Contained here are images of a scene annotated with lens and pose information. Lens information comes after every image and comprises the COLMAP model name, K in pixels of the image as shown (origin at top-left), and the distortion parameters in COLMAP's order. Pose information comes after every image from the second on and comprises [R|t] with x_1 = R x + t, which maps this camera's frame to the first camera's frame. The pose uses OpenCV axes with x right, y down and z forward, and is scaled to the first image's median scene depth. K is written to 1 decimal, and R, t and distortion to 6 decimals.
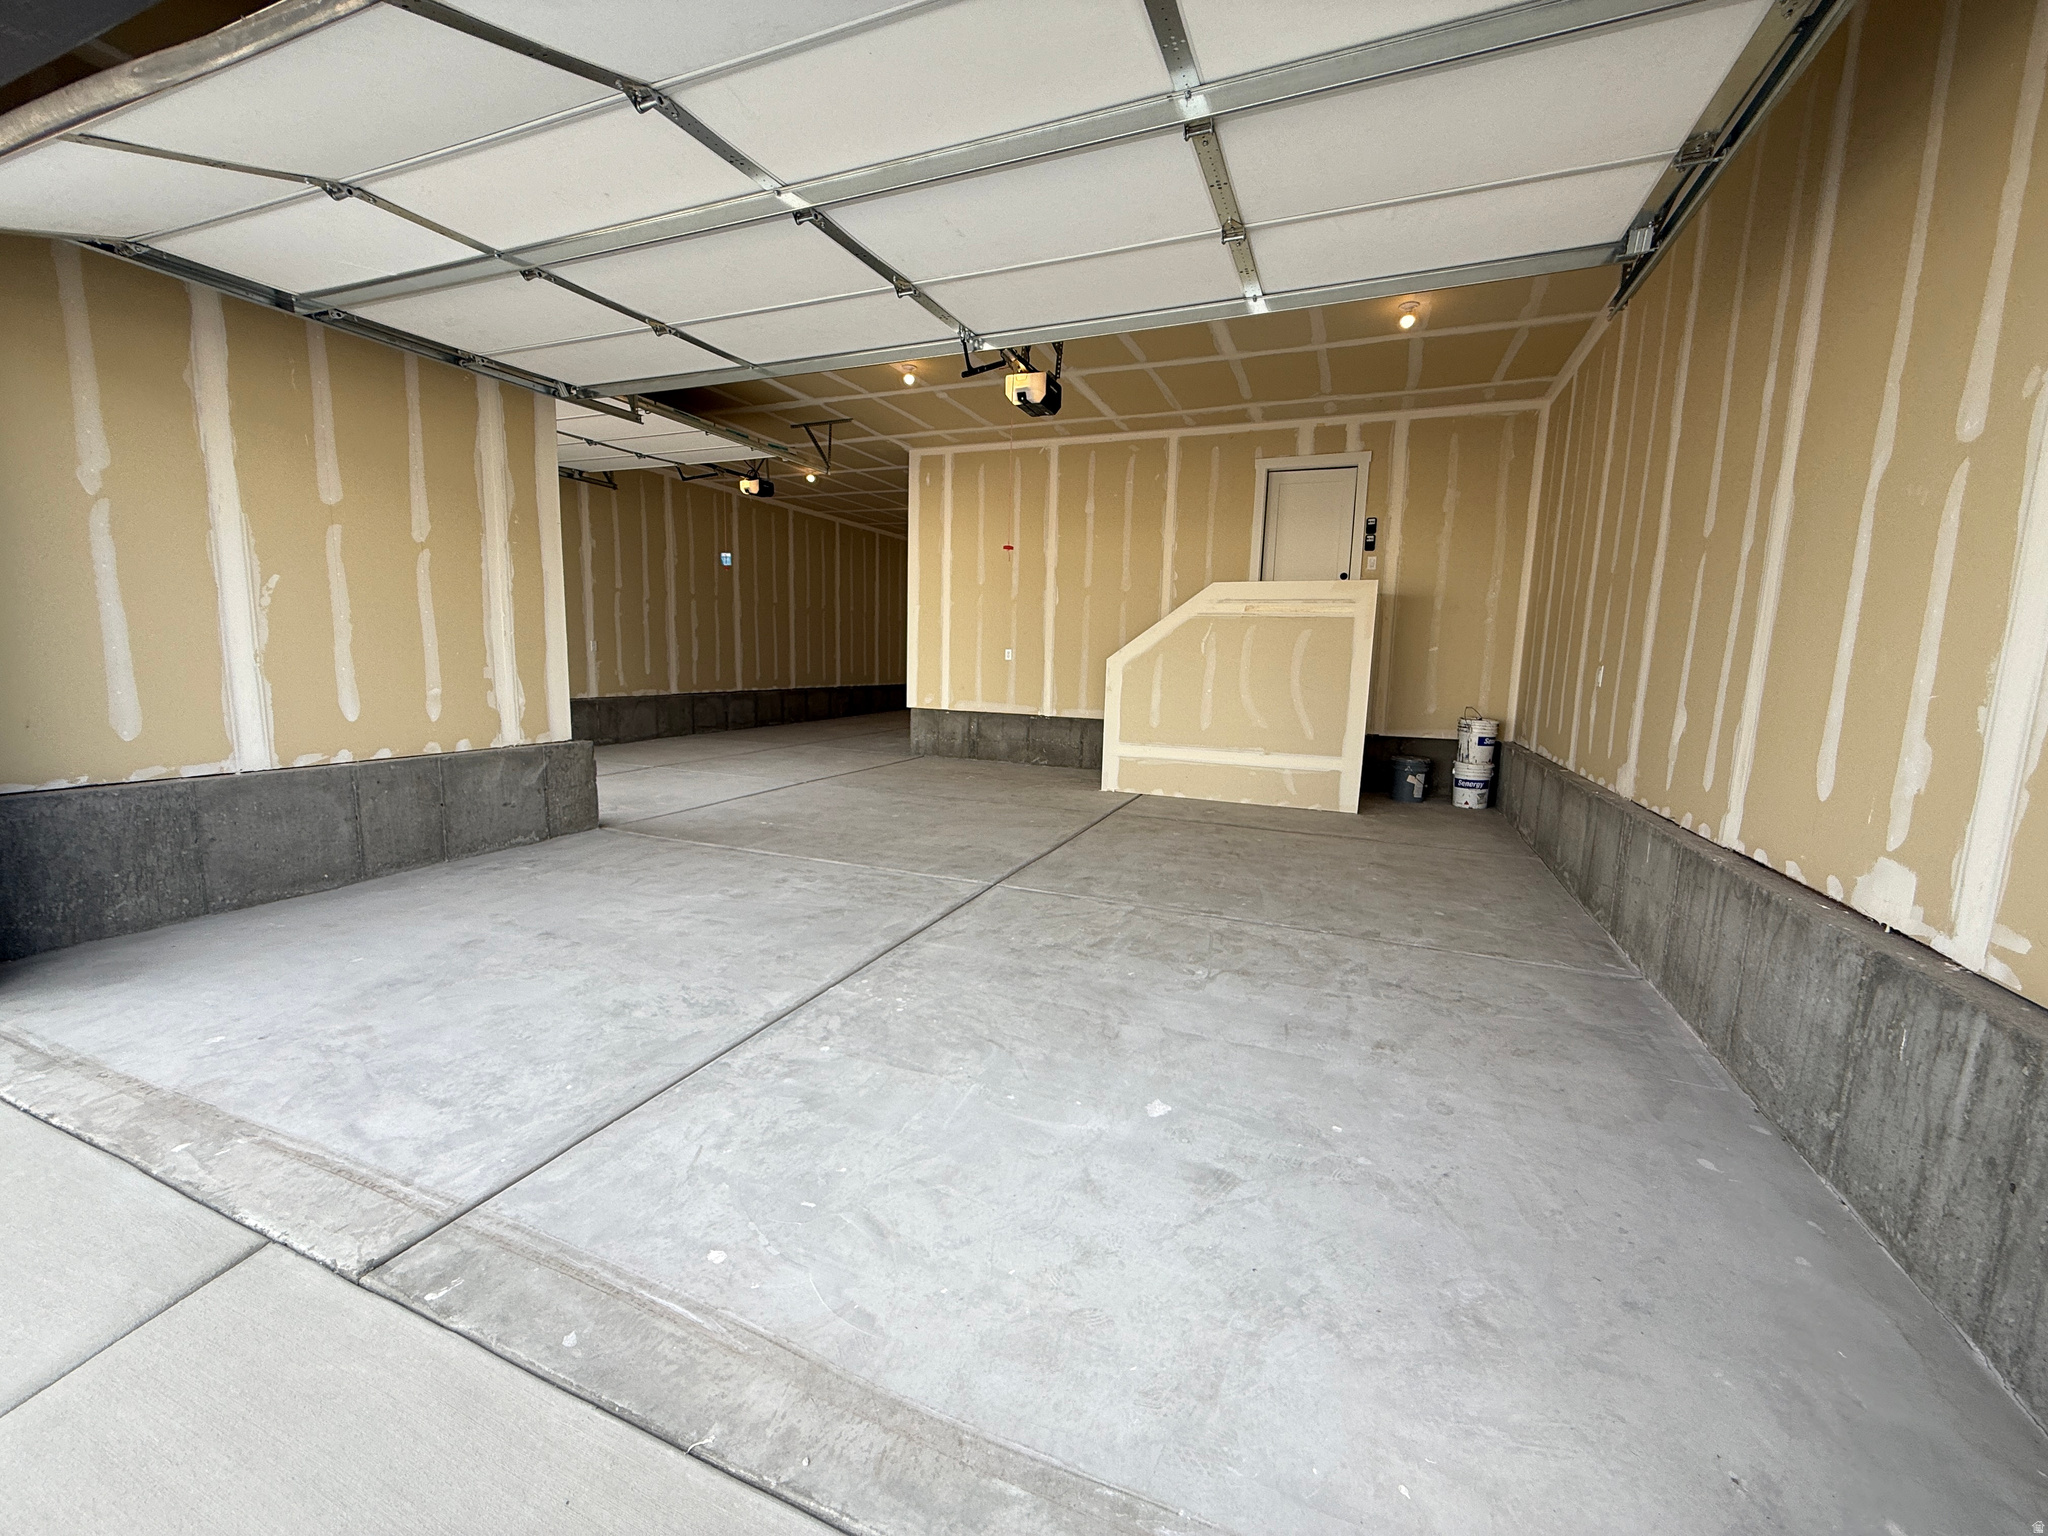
lens RADIAL K [[816.6, 0, 1026.6], [0, 816.6, 766.3], [0, 0, 1]] dist [-0.002815, 0.000051]
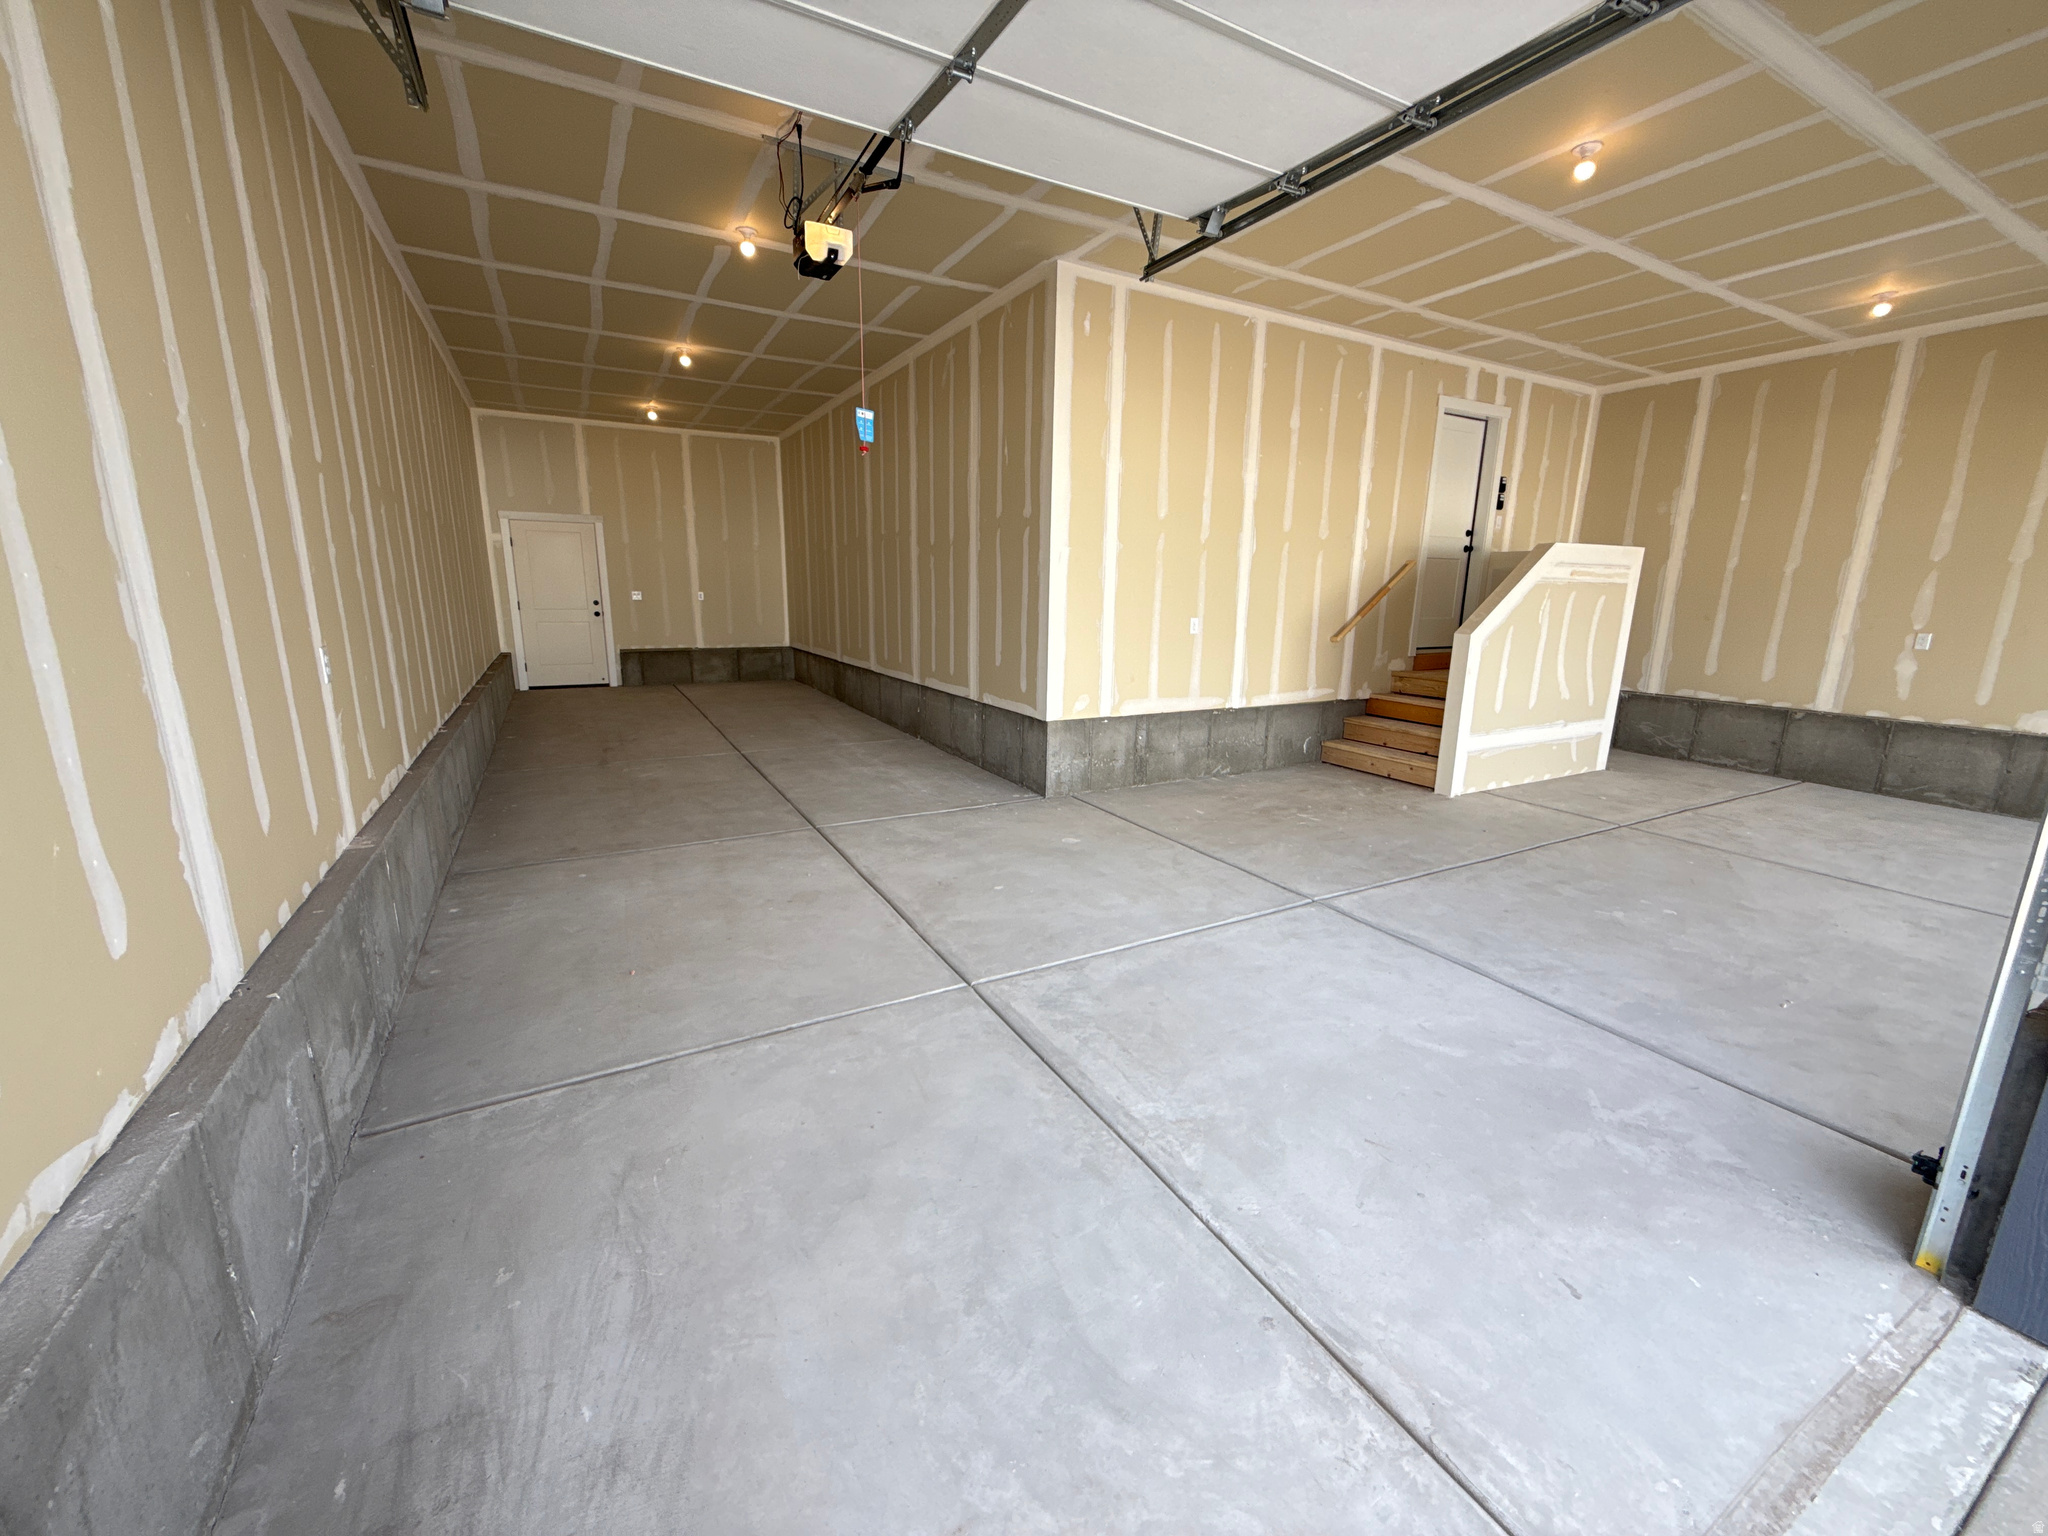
lens RADIAL K [[816.6, 0, 1023.6], [0, 816.6, 770.3], [0, 0, 1]] dist [-0.002815, 0.000051]
pose [[0.627681, -0.187916, 0.755449, -0.657093], [0.107486, 0.982054, 0.154976, -0.140749], [-0.771014, -0.016075, 0.636615, 0.680245]]
